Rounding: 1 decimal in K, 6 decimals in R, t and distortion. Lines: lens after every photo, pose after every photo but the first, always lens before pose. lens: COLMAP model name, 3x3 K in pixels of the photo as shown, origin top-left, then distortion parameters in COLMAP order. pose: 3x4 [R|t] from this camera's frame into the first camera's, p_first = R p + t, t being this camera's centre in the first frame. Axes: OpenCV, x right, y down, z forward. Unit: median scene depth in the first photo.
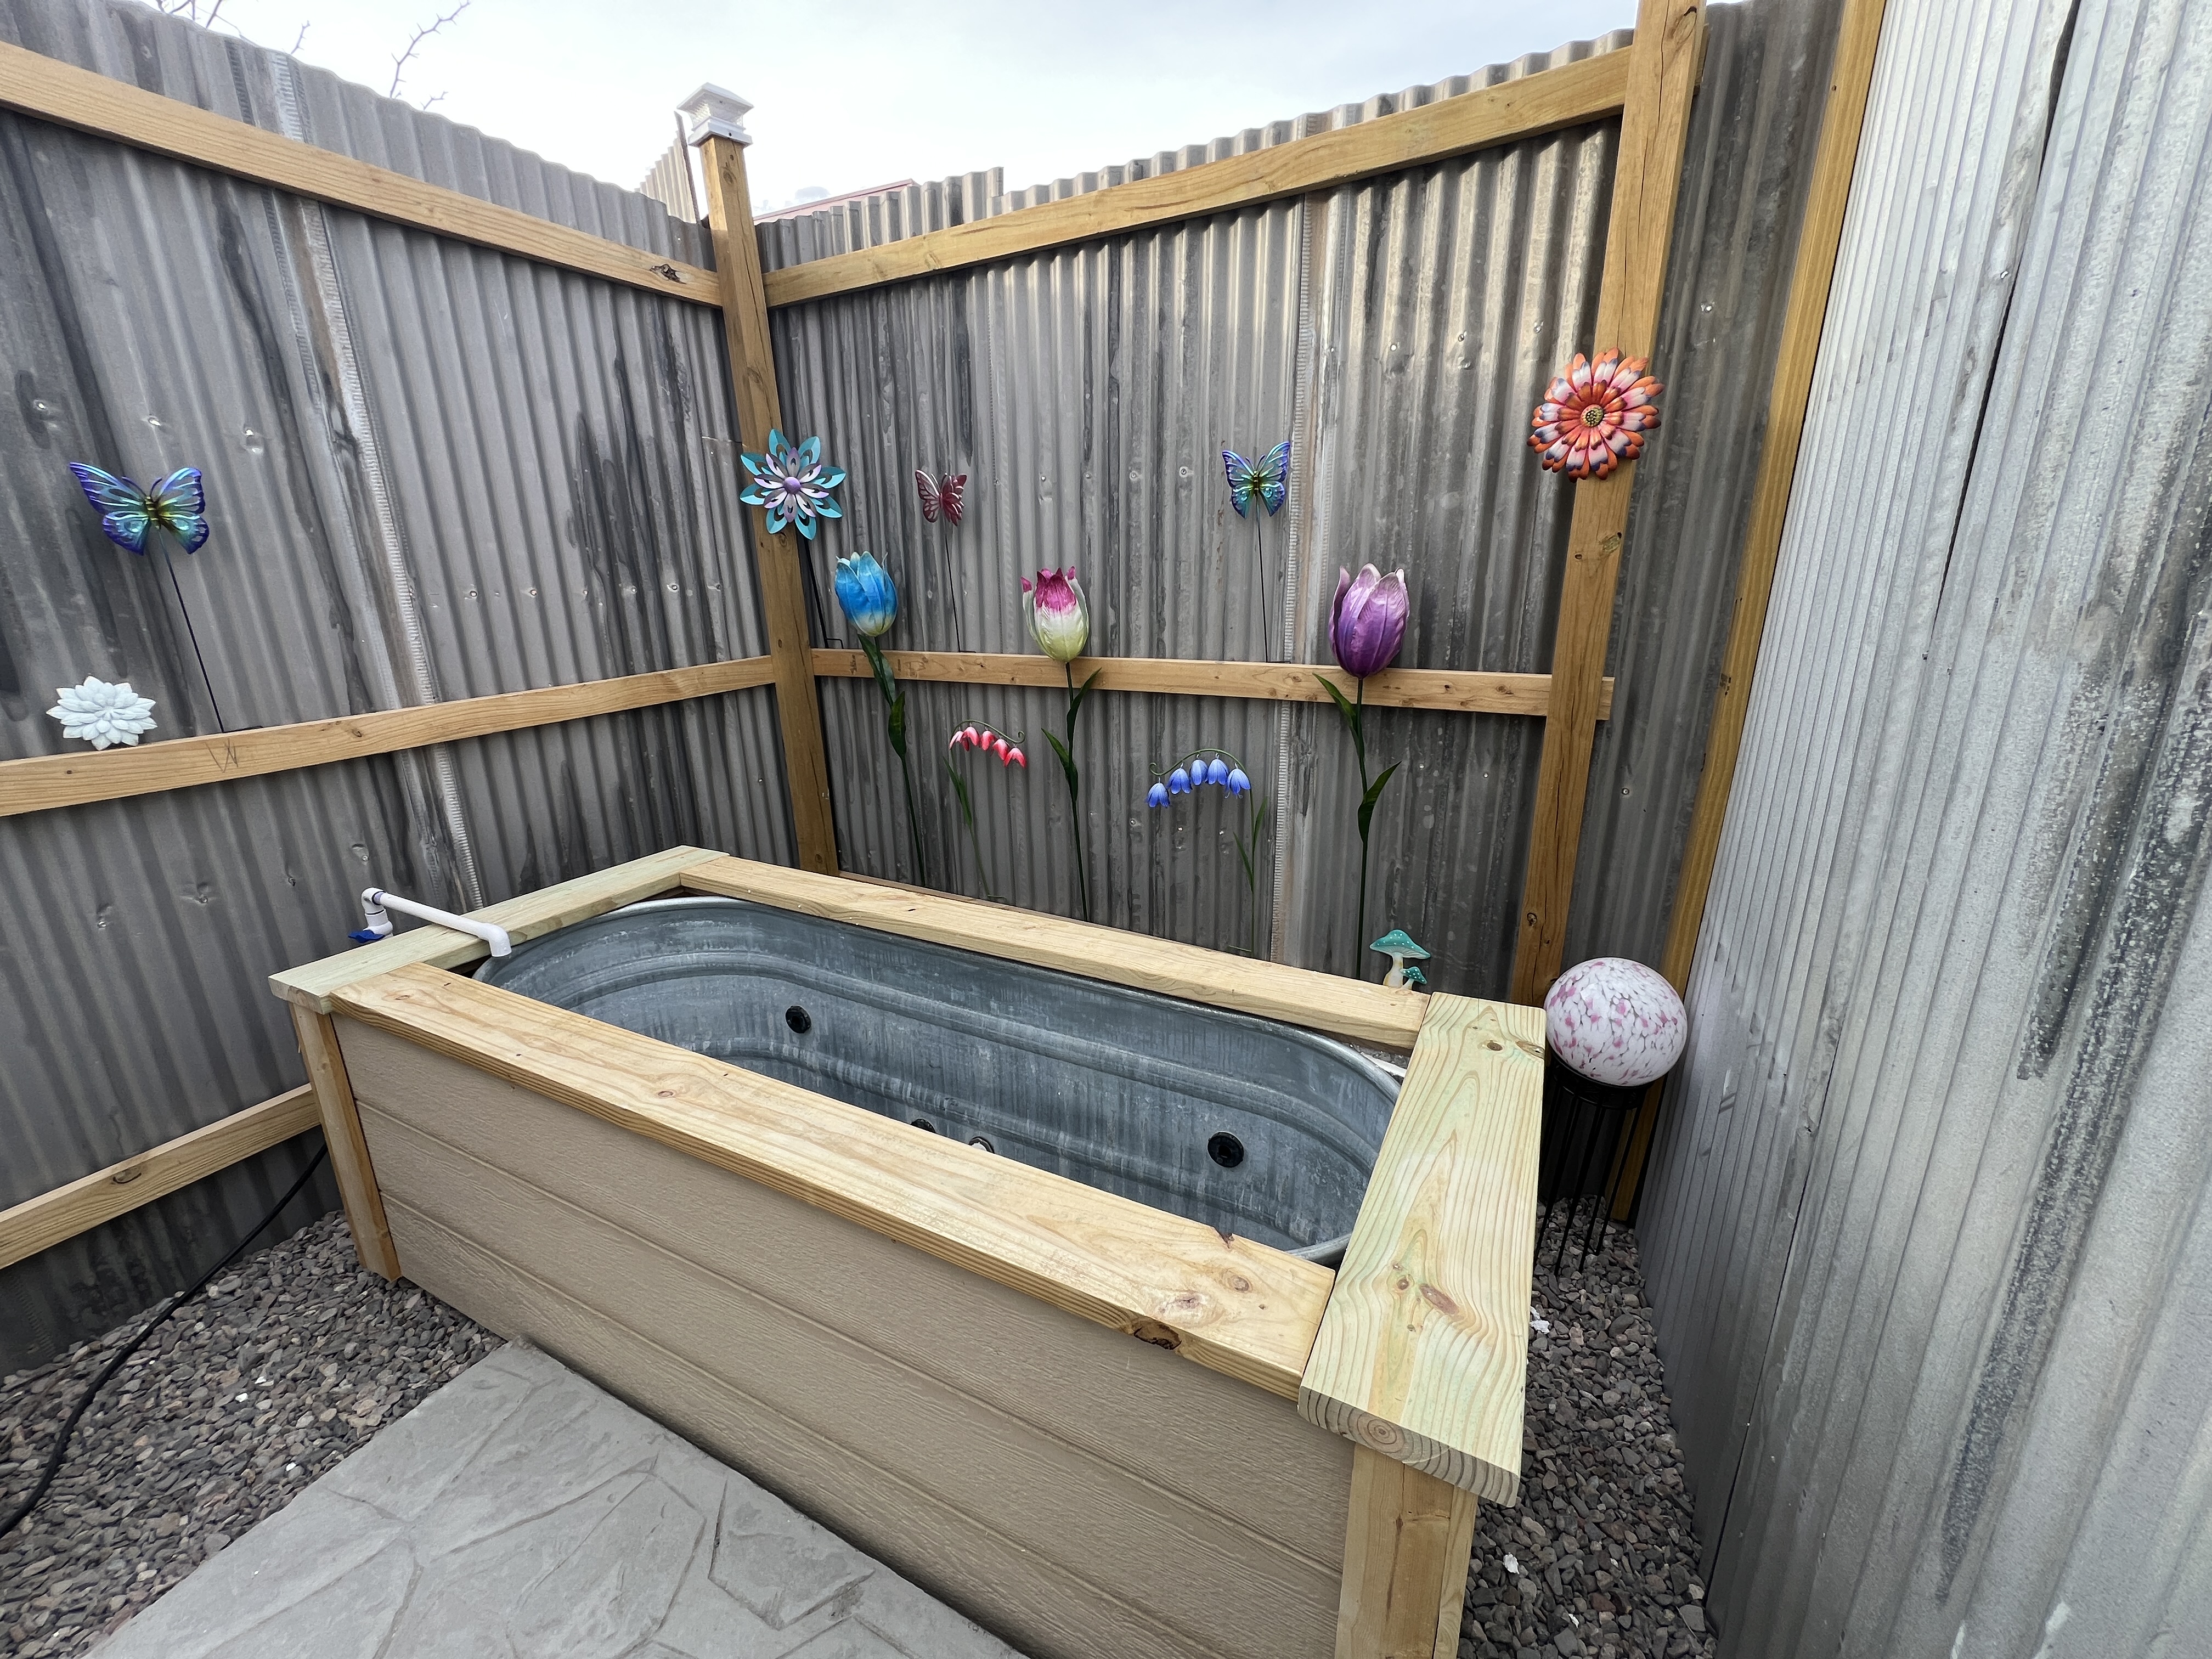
lens RADIAL K [[882.7, 0, 1105.3], [0, 882.7, 826.6], [0, 0, 1]] dist [-0.000067, 0.001635]
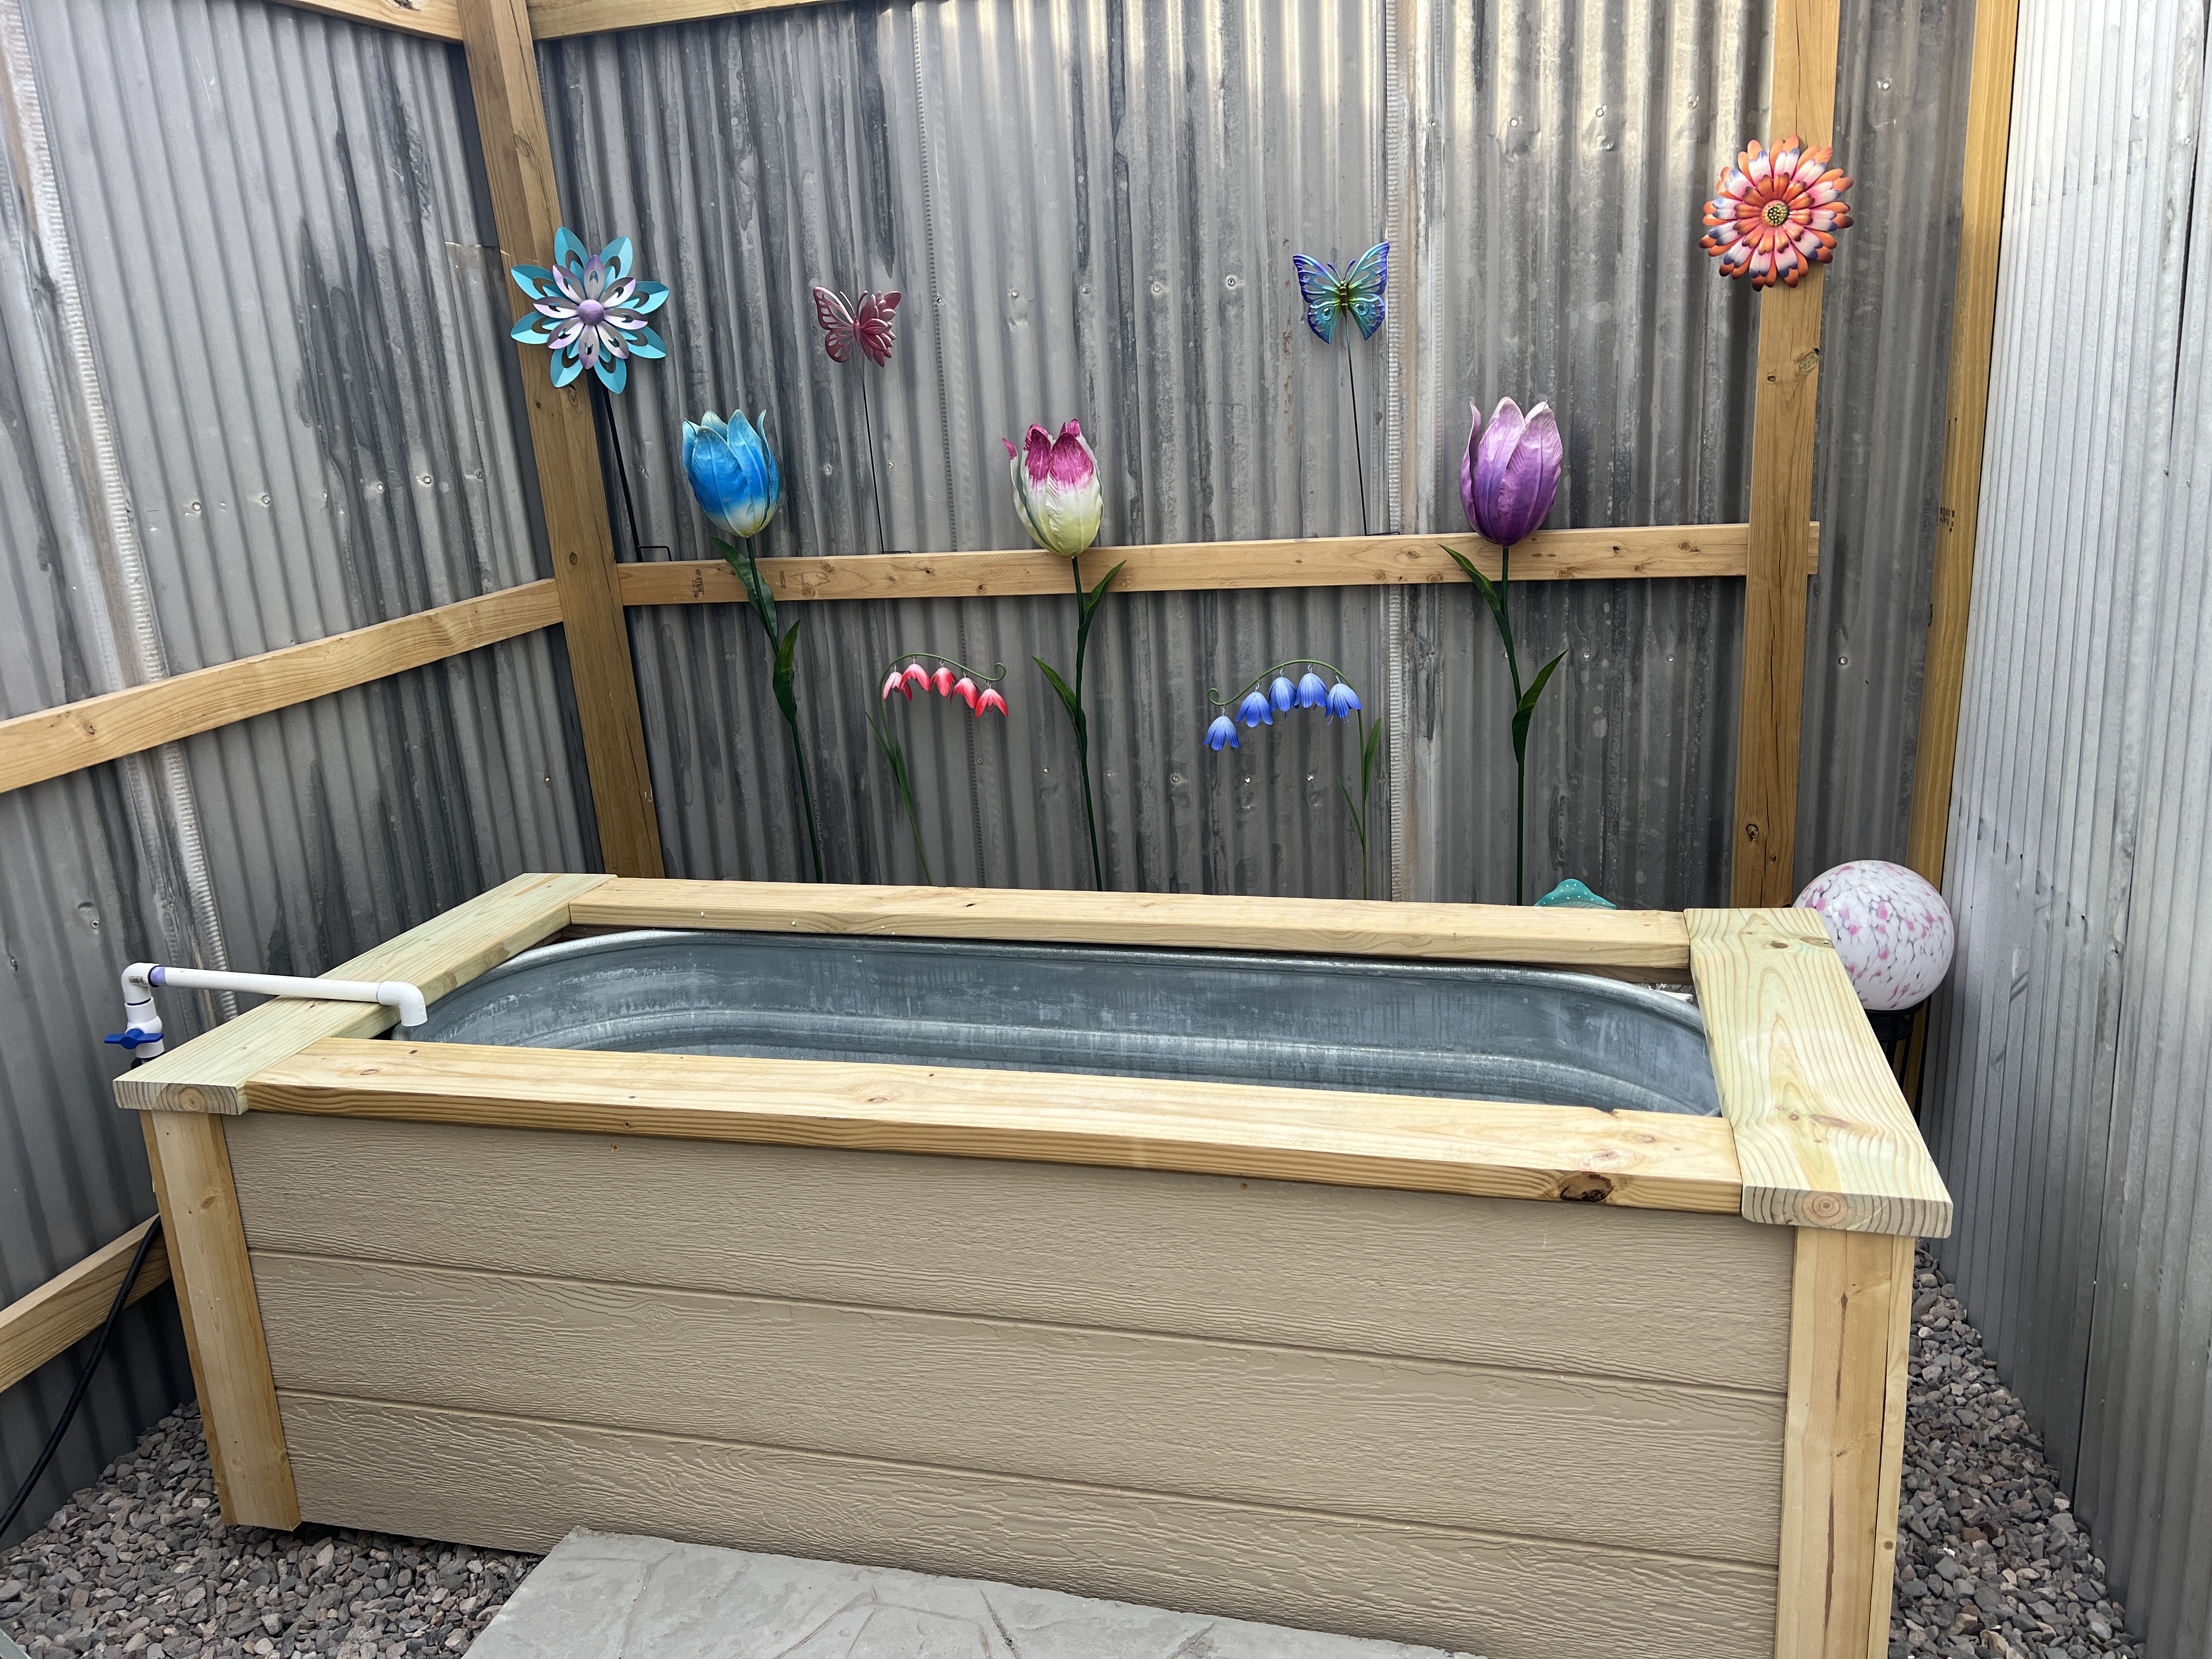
lens RADIAL K [[1670.9, 0, 1100.4], [0, 1670.9, 820.0], [0, 0, 1]] dist [0.053190, -0.049018]
pose [[0.976177, -0.097573, 0.193801, -0.363748], [0.103981, 0.994310, -0.023150, 0.066131], [-0.190440, 0.042750, 0.980768, -0.353904]]
